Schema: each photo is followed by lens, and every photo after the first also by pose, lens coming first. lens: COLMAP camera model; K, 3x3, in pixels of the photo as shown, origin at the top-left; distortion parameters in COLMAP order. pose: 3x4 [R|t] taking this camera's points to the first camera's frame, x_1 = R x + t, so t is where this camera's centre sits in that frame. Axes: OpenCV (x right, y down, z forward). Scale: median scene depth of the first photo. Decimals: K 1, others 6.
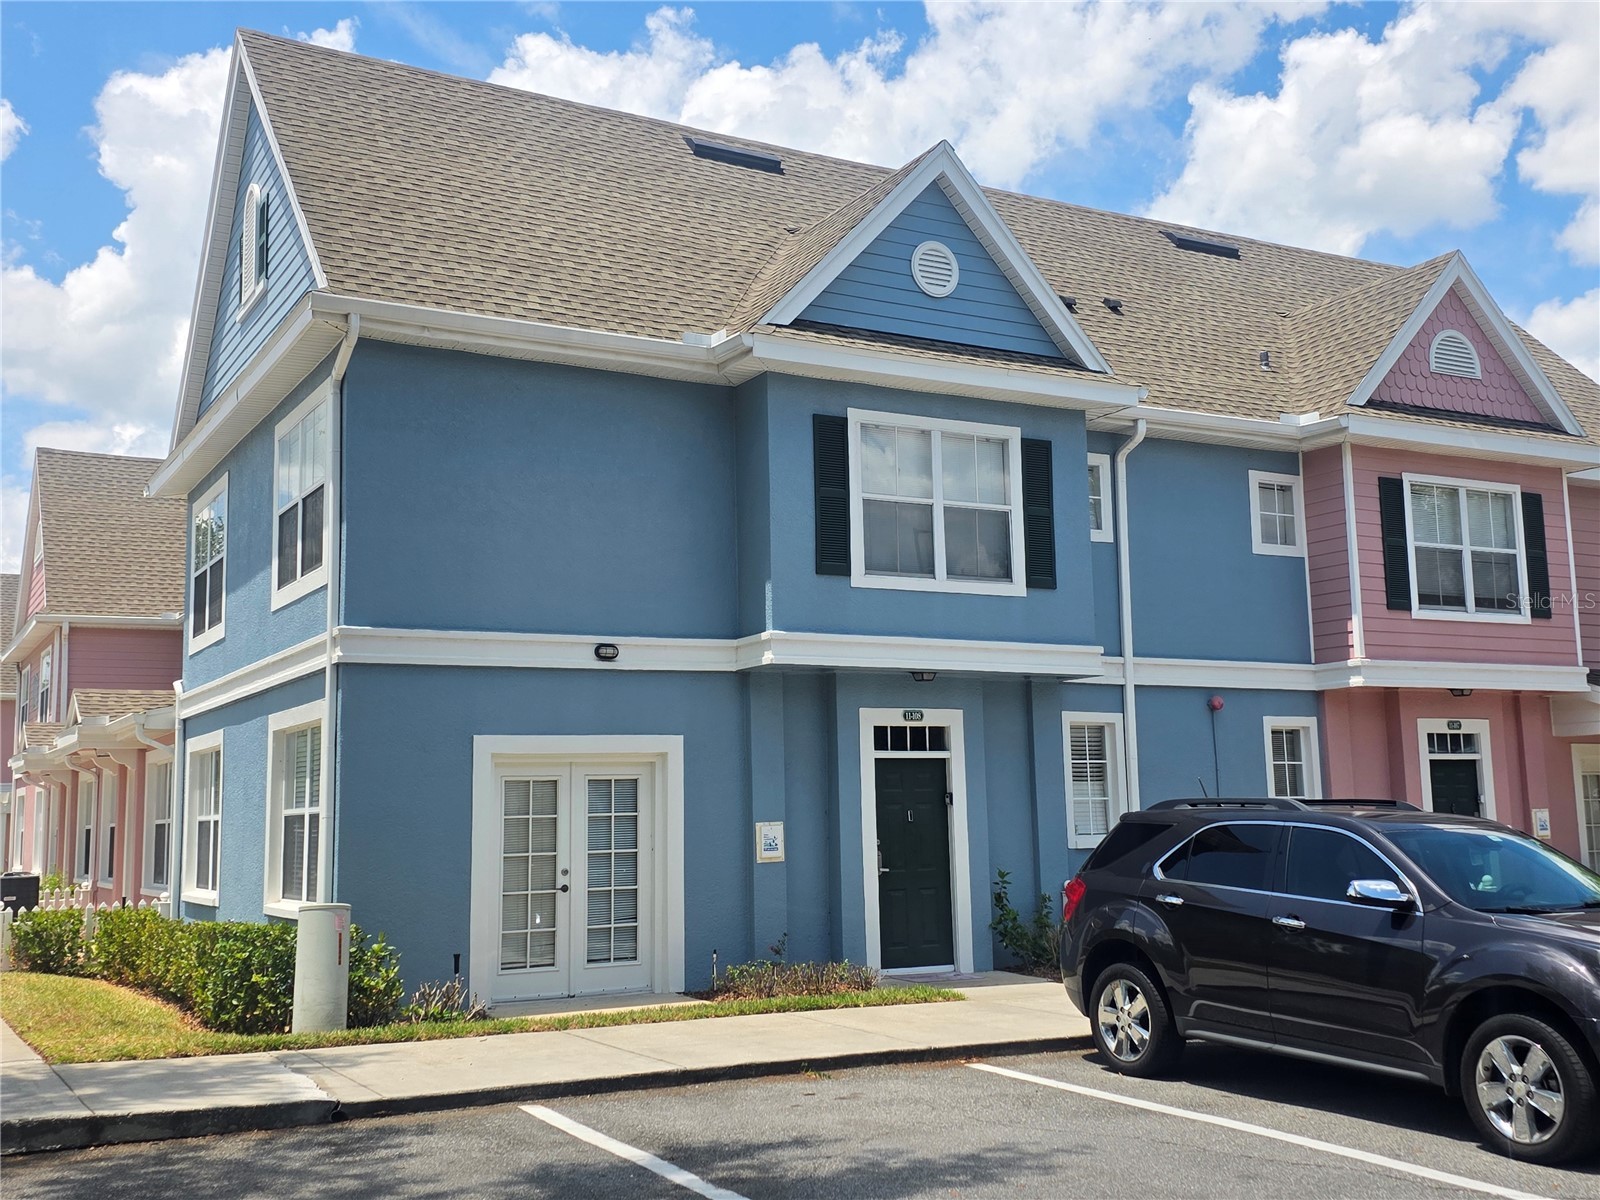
lens RADIAL K [[1659.0, 0, 798.9], [0, 1659.0, 594.4], [0, 0, 1]] dist [0.217668, 0.000000]
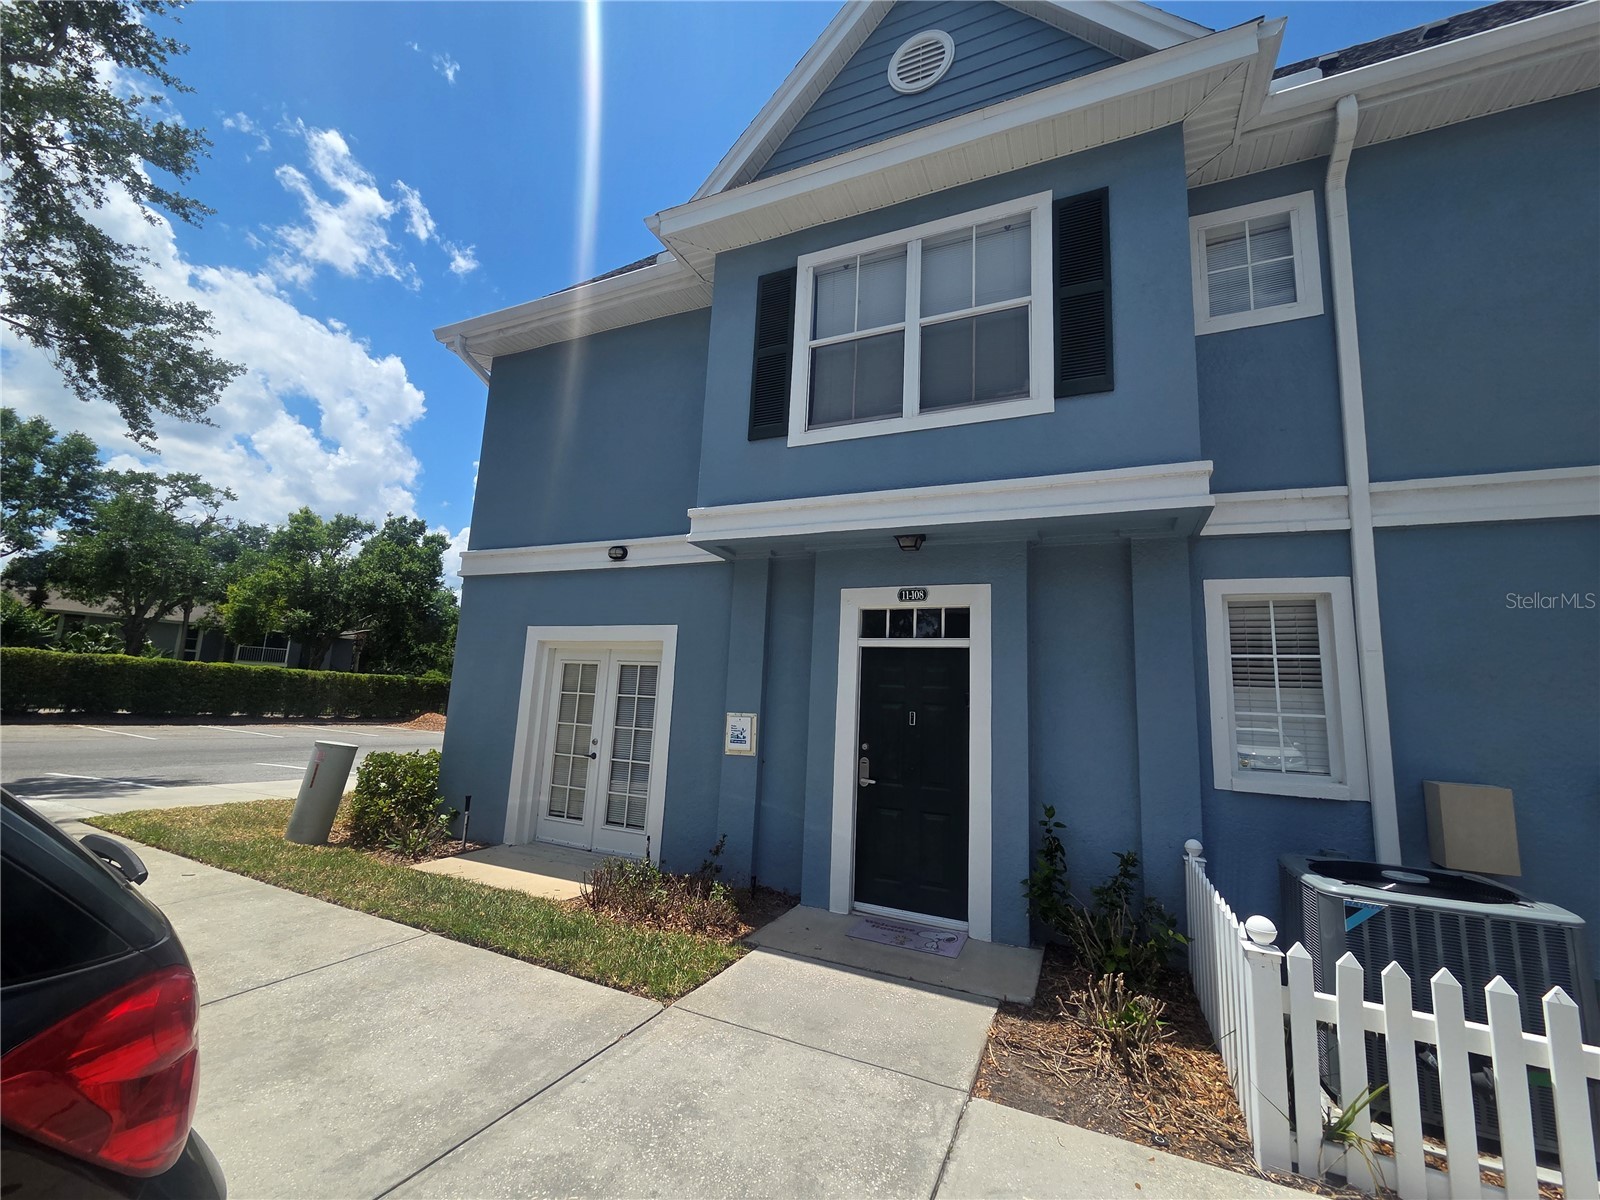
lens RADIAL K [[660.3, 0, 795.0], [0, 660.3, 600.1], [0, 0, 1]] dist [0.000441, -0.000499]
pose [[0.586270, -0.080025, -0.806153, 0.295870], [0.047245, 0.996793, -0.064591, 0.094354], [0.808737, -0.000219, 0.588171, 0.771001]]
